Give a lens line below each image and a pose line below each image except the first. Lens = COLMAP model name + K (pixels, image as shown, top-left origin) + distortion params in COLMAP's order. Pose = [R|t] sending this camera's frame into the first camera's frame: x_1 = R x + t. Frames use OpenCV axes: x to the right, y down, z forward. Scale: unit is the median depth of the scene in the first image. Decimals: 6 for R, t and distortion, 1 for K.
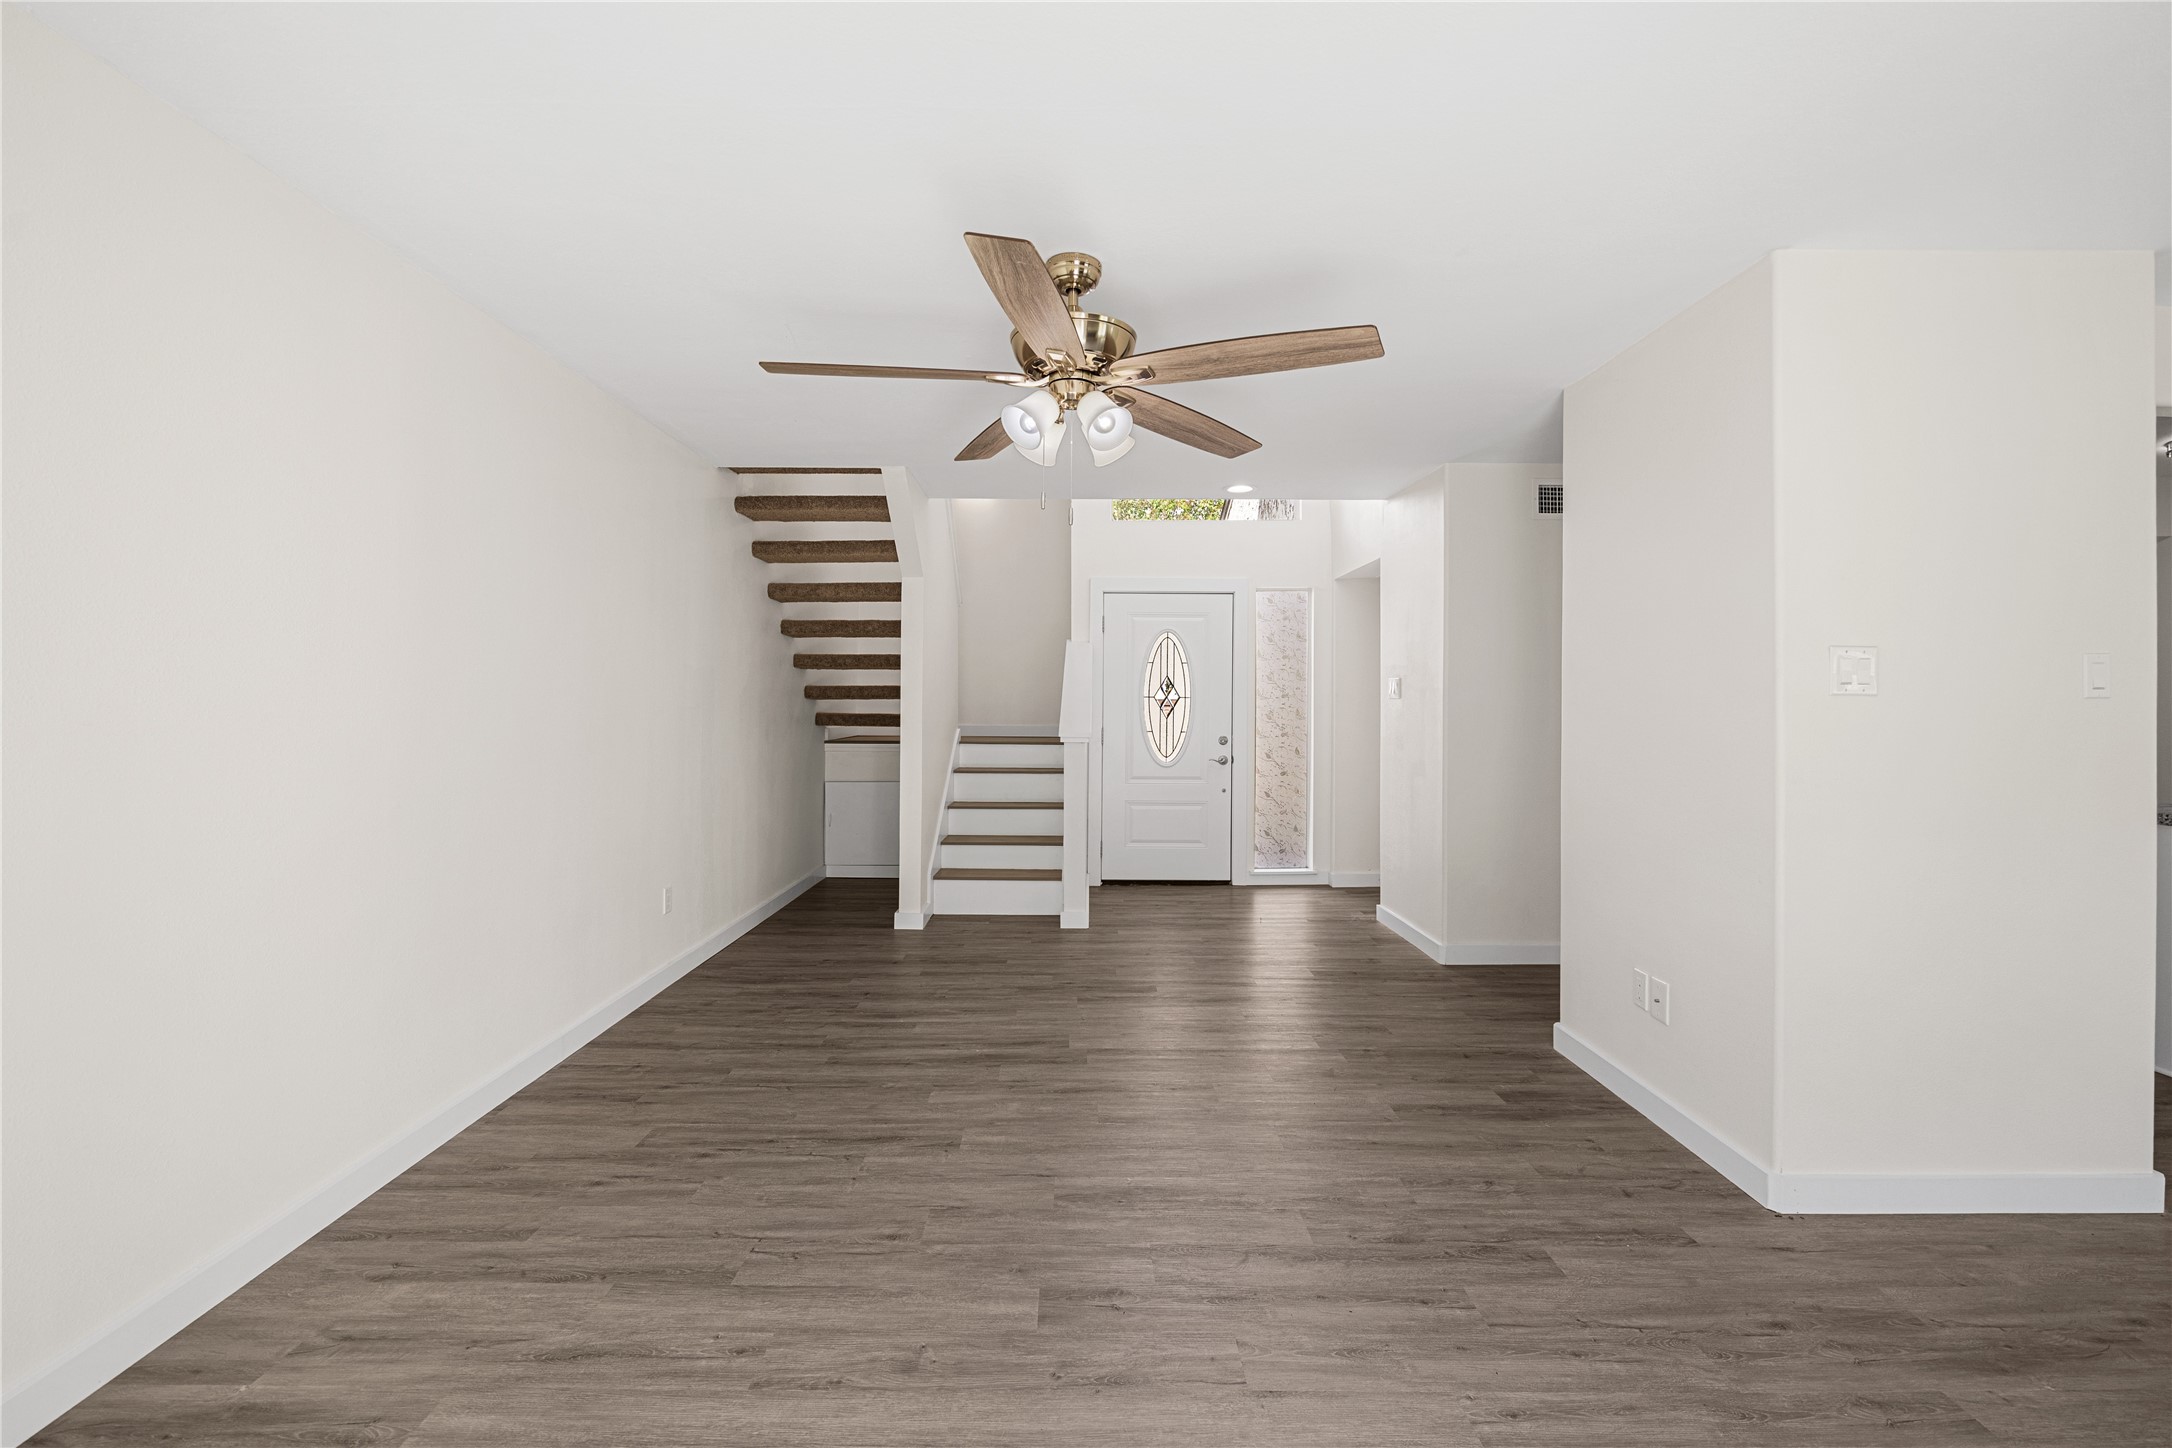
lens RADIAL K [[939.8, 0, 1083.5], [0, 939.8, 705.6], [0, 0, 1]] dist [-0.013349, 0.000459]
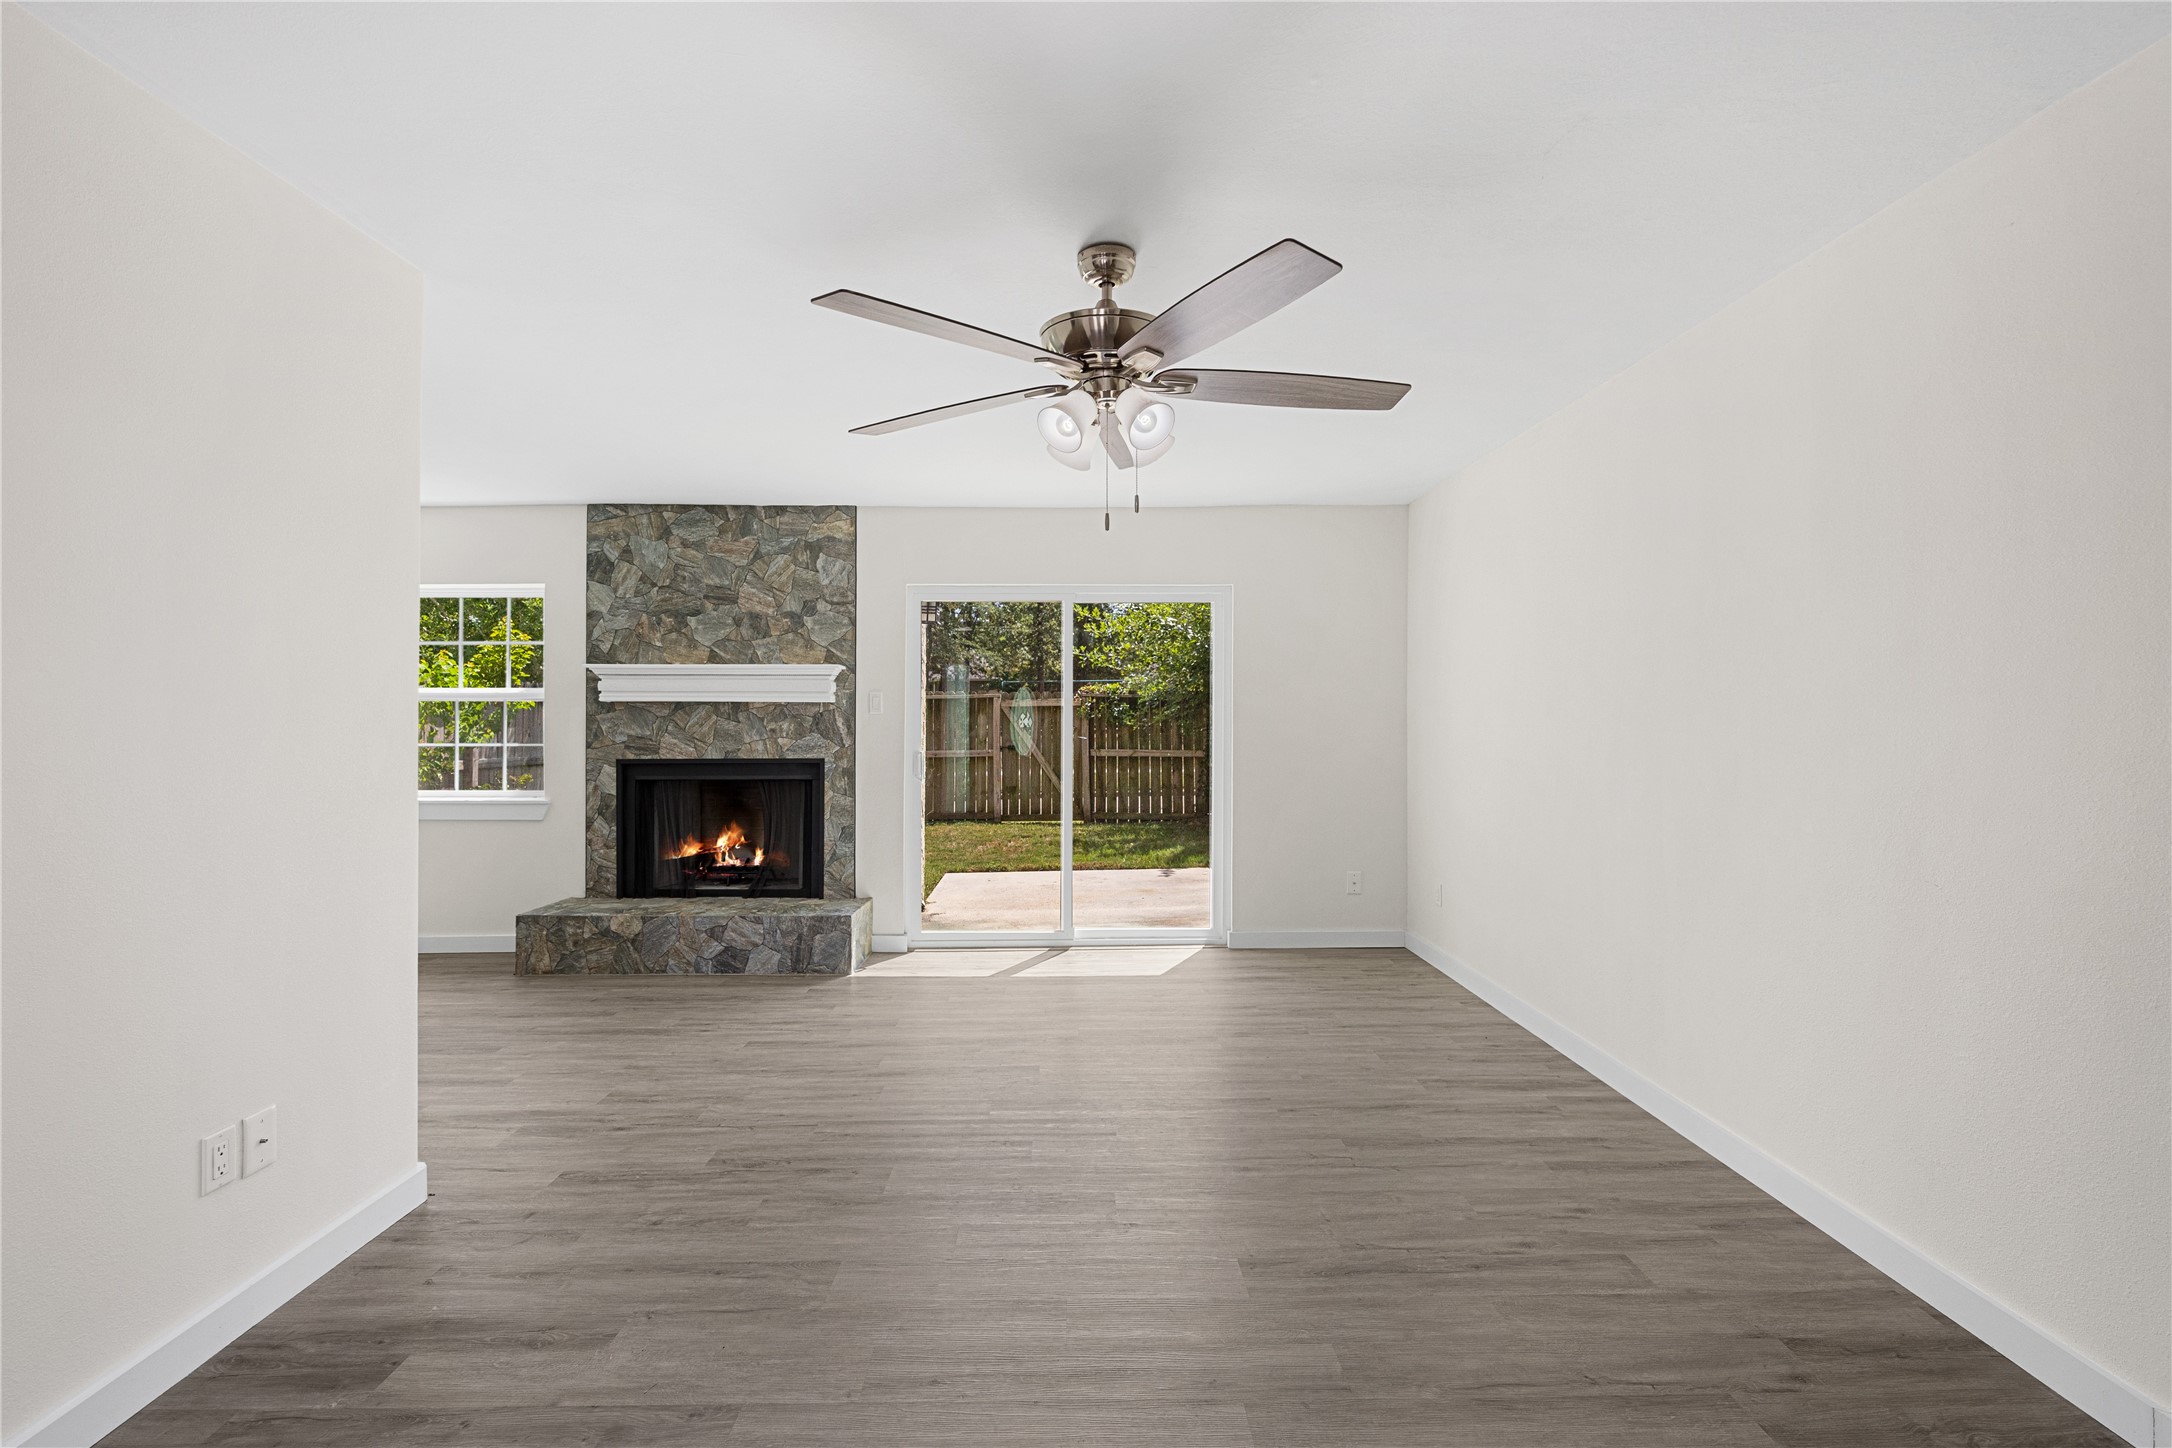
lens RADIAL K [[939.8, 0, 1083.5], [0, 939.8, 705.6], [0, 0, 1]] dist [-0.013349, 0.000459]
pose [[-0.999957, -0.008516, -0.003768, 0.010918], [-0.008500, 0.999956, -0.004027, -0.011210], [0.003802, -0.003994, -0.999985, 1.933203]]
